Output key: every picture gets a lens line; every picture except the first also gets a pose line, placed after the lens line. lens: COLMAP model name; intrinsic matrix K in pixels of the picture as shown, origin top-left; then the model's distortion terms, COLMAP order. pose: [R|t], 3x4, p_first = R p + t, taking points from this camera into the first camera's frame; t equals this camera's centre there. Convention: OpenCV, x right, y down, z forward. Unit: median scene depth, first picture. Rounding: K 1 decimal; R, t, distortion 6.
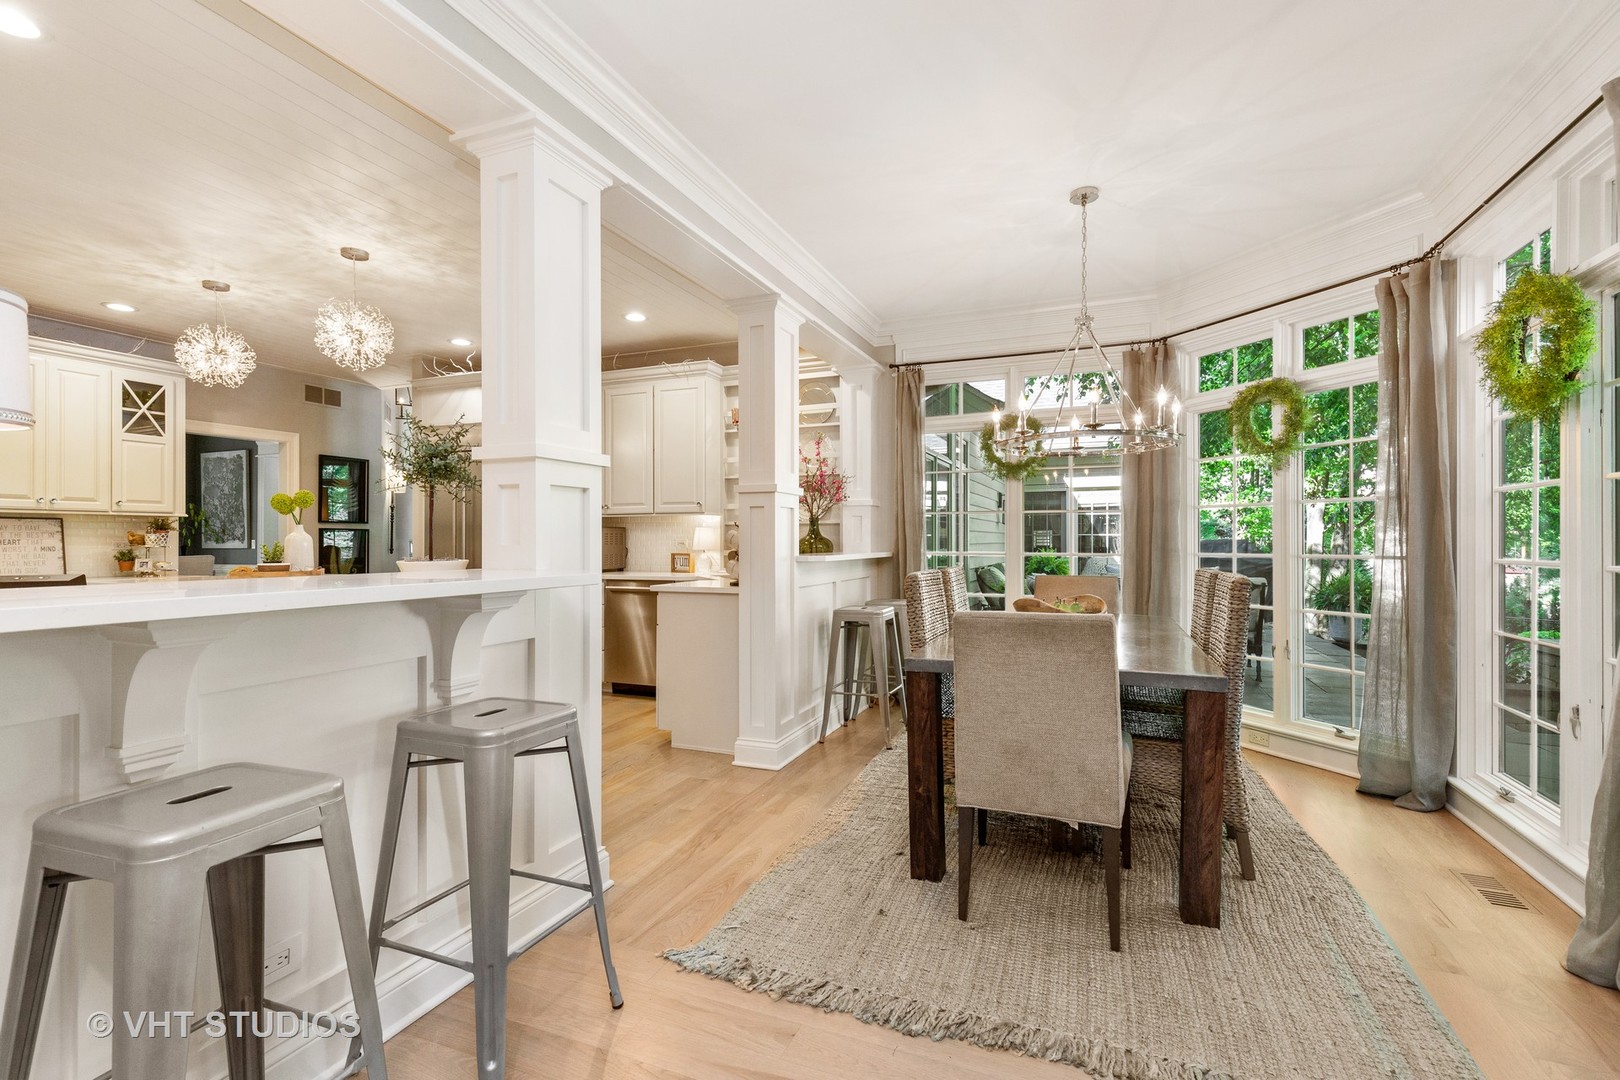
lens RADIAL K [[730.4, 0, 801.3], [0, 730.4, 543.2], [0, 0, 1]] dist [0.003585, 0.000792]
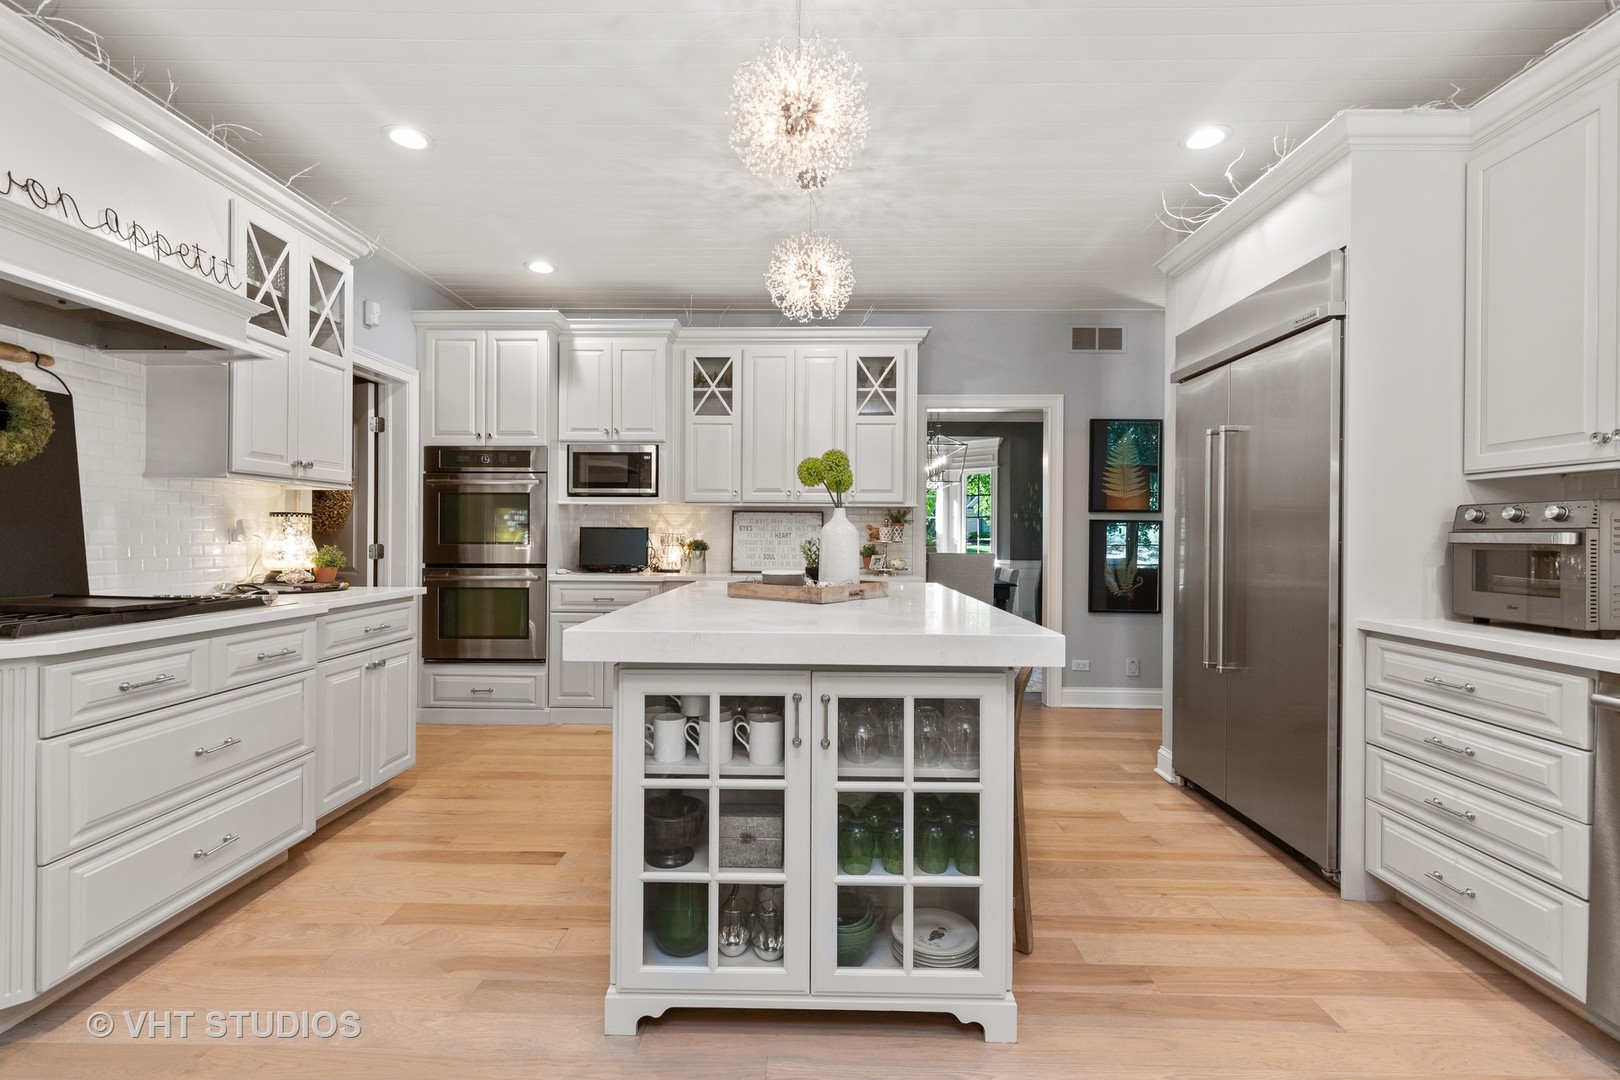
lens RADIAL K [[730.4, 0, 809.9], [0, 730.4, 539.4], [0, 0, 1]] dist [0.003585, 0.000792]
pose [[0.376264, 0.007838, -0.926479, -0.111003], [-0.009899, 0.999941, 0.004440, -0.000494], [0.926459, 0.007500, 0.376320, 0.623998]]
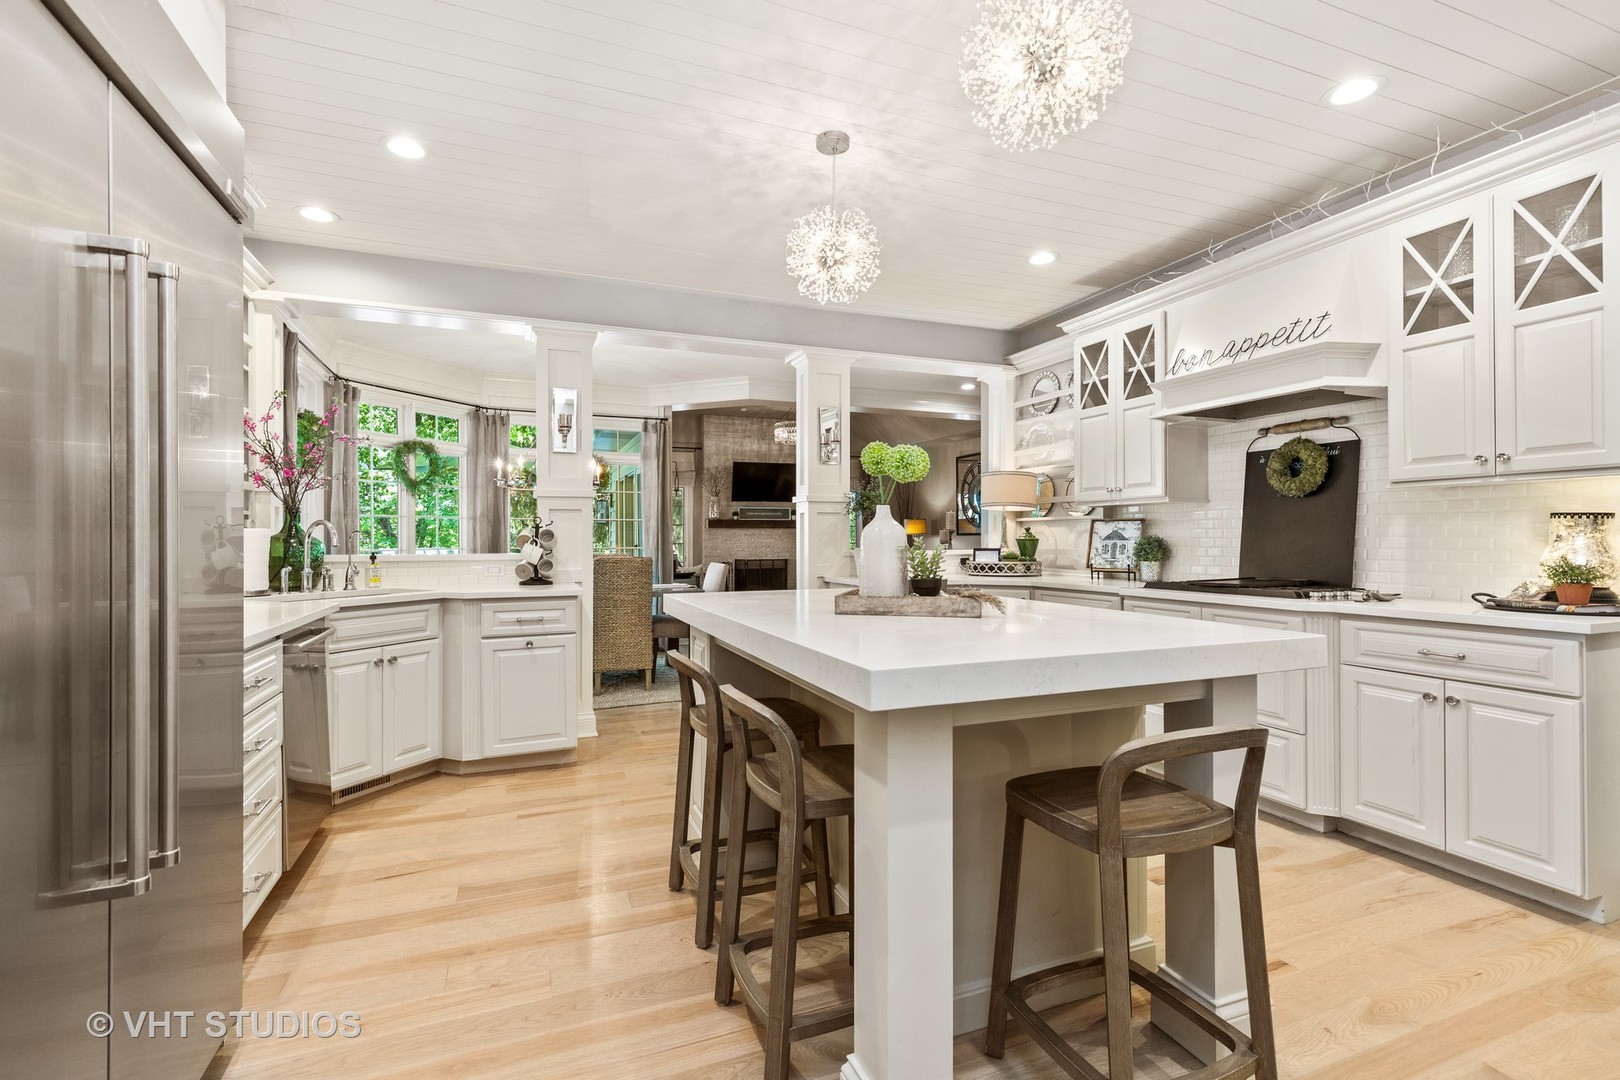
lens RADIAL K [[730.4, 0, 808.5], [0, 730.4, 539.1], [0, 0, 1]] dist [0.003585, 0.000792]
pose [[-0.707268, 0.003261, 0.706938, -0.836380], [0.006000, 0.999981, 0.001390, -0.002011], [-0.706920, 0.005225, -0.707274, 1.160546]]
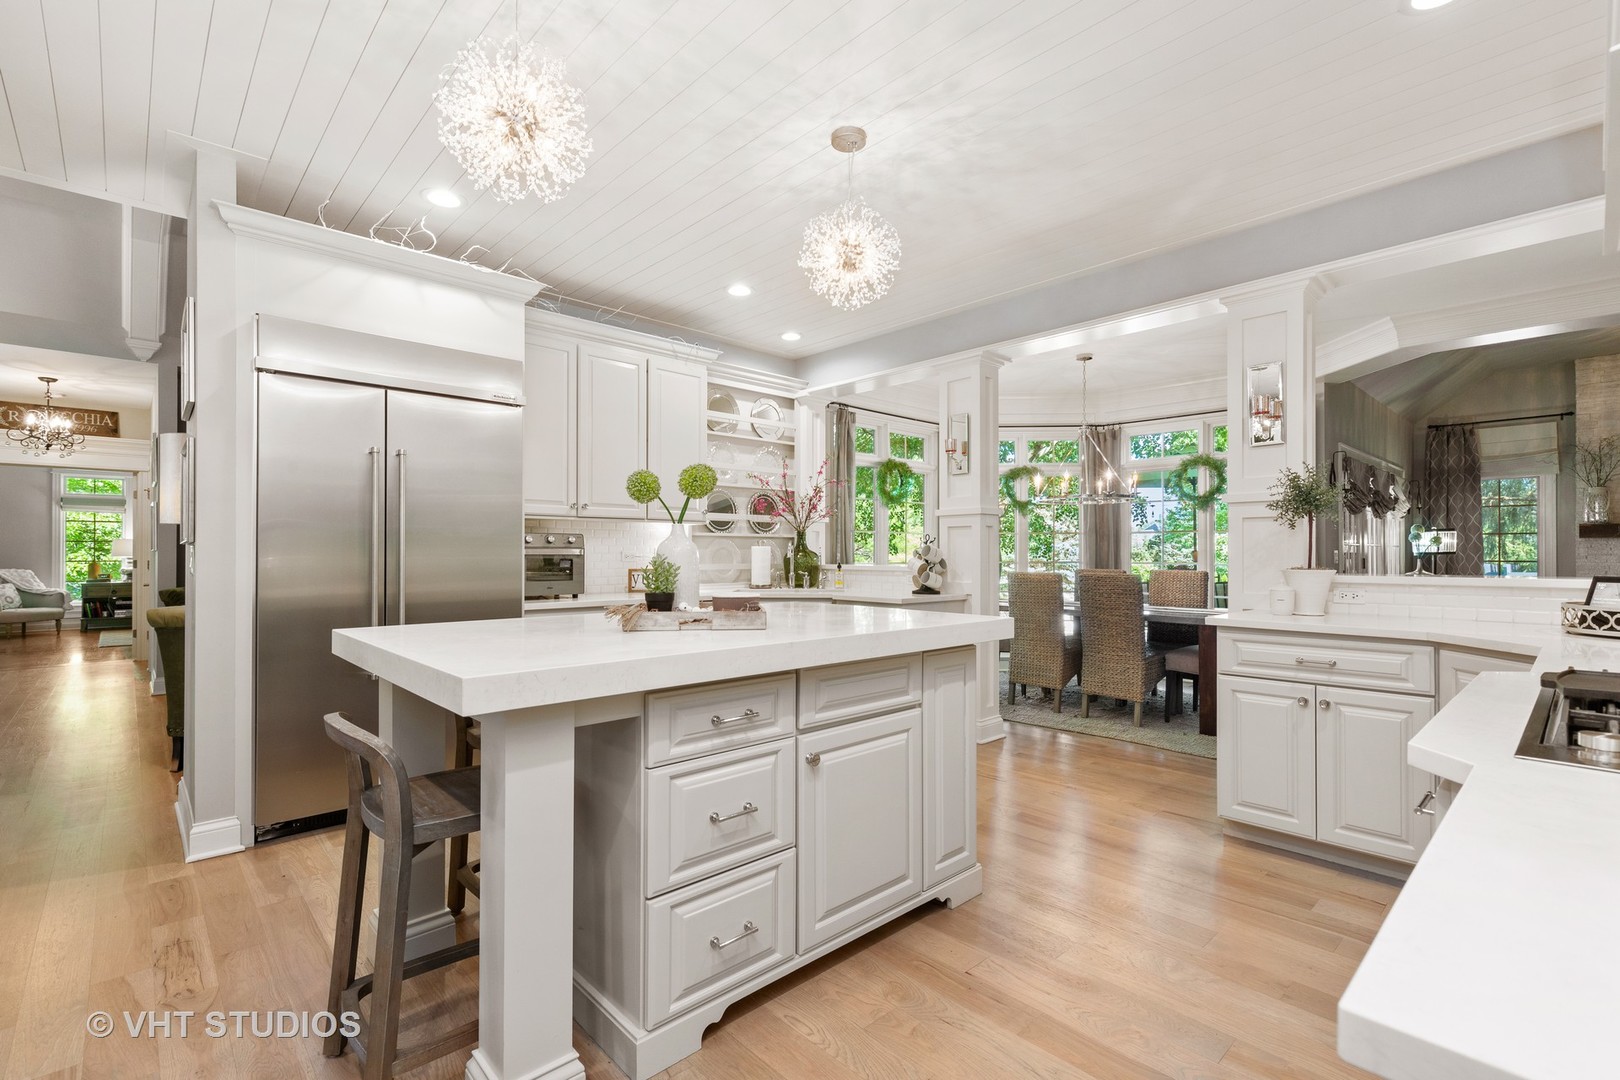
lens RADIAL K [[730.4, 0, 799.8], [0, 730.4, 547.4], [0, 0, 1]] dist [0.003585, 0.000792]
pose [[0.409181, 0.009564, 0.912403, -0.951299], [-0.000411, 0.999947, -0.010298, -0.001093], [-0.912453, 0.003839, 0.409163, 0.576341]]
